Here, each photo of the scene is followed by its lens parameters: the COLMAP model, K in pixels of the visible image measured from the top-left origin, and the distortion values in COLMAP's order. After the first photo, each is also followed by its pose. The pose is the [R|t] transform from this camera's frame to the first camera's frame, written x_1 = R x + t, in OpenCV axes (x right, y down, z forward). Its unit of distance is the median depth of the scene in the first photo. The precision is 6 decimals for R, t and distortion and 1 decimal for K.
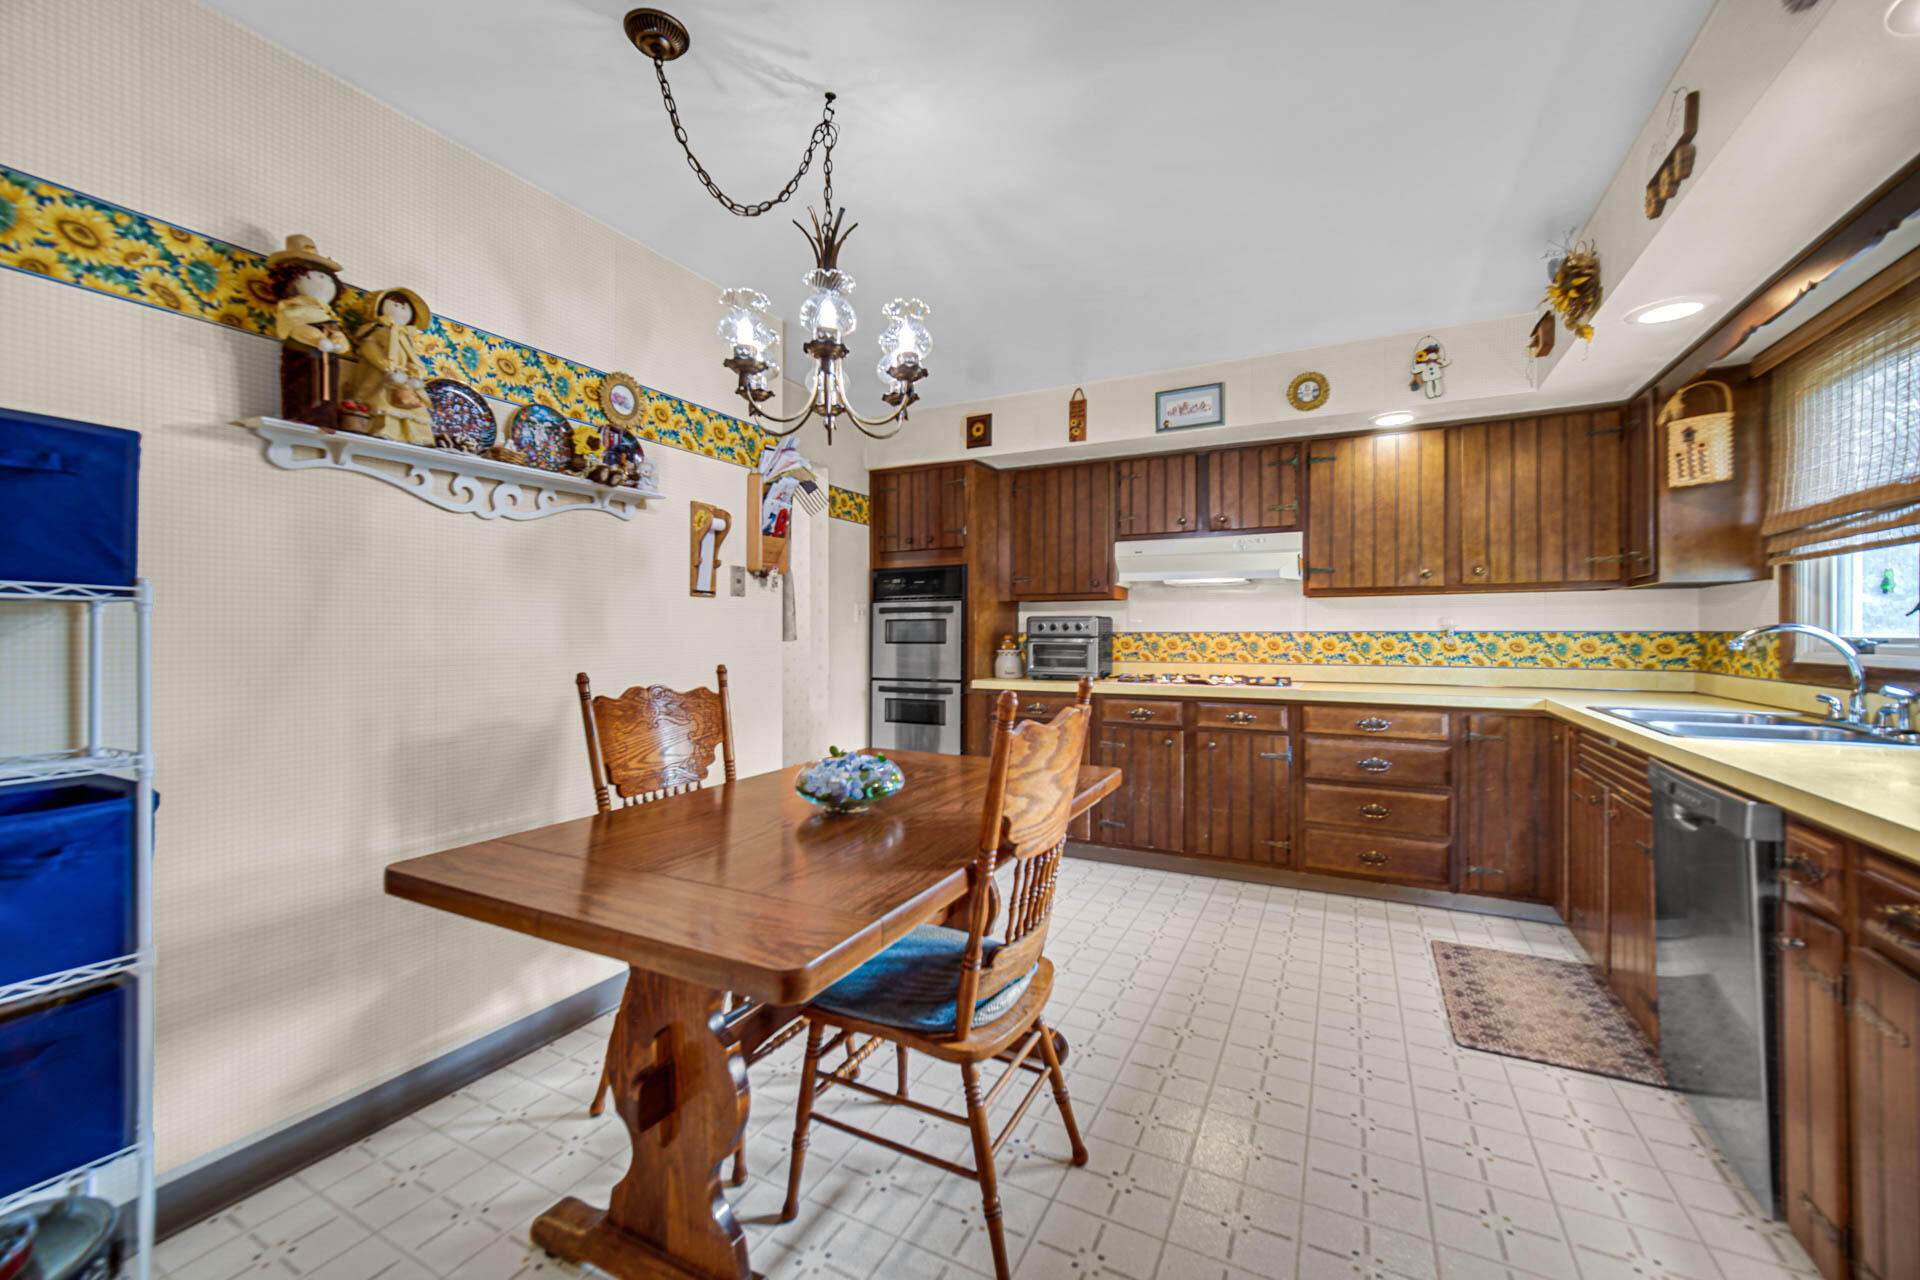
lens RADIAL K [[755.8, 0, 947.8], [0, 755.8, 630.6], [0, 0, 1]] dist [-0.000899, -0.000169]
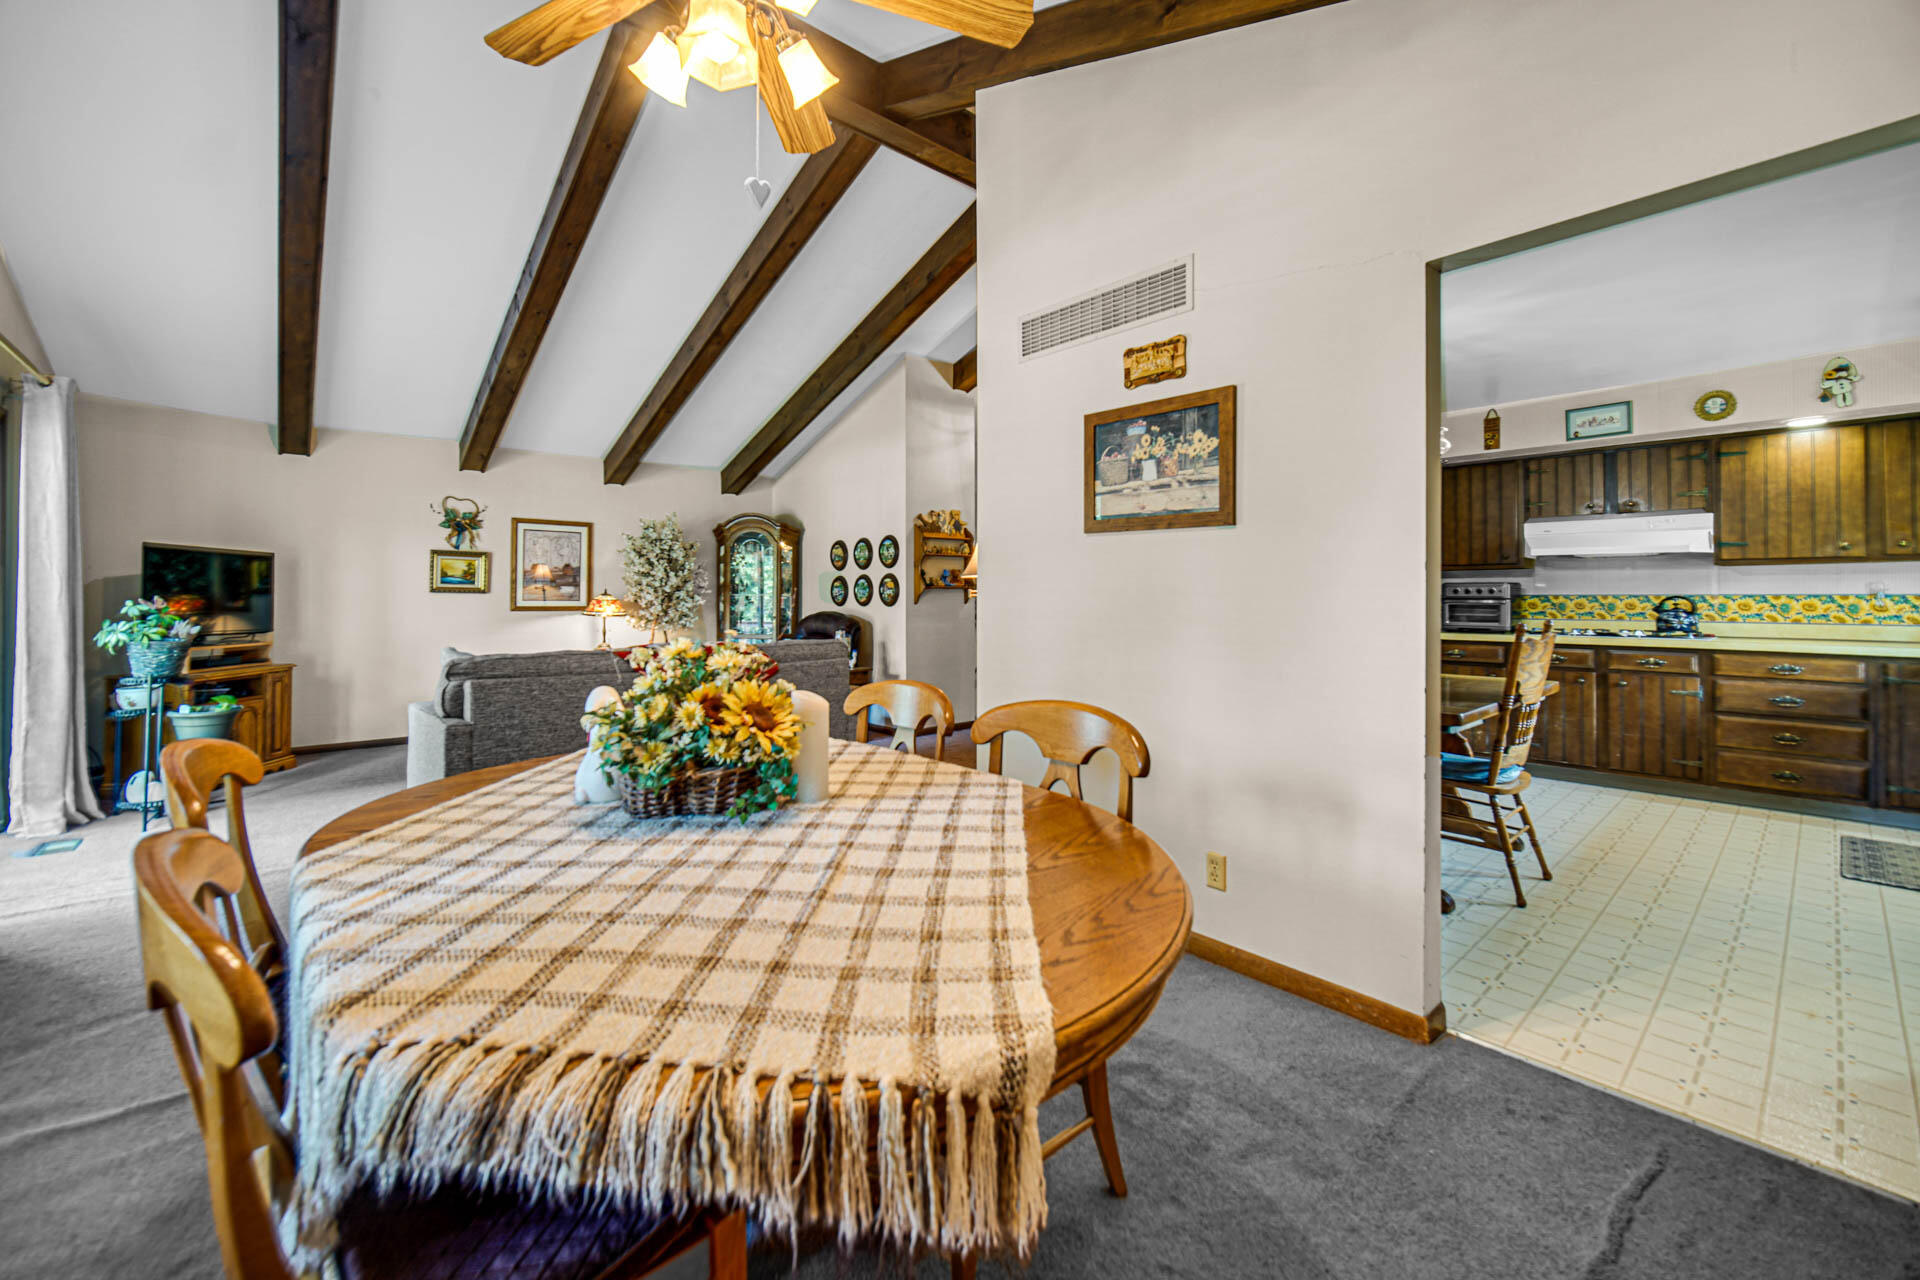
lens RADIAL K [[765.0, 0, 958.5], [0, 765.0, 582.9], [0, 0, 1]] dist [0.000521, 0.000838]
pose [[0.935079, -0.005925, -0.354389, -0.241818], [0.001713, 0.999924, -0.012199, -0.004778], [0.354434, 0.010800, 0.935019, -0.610473]]
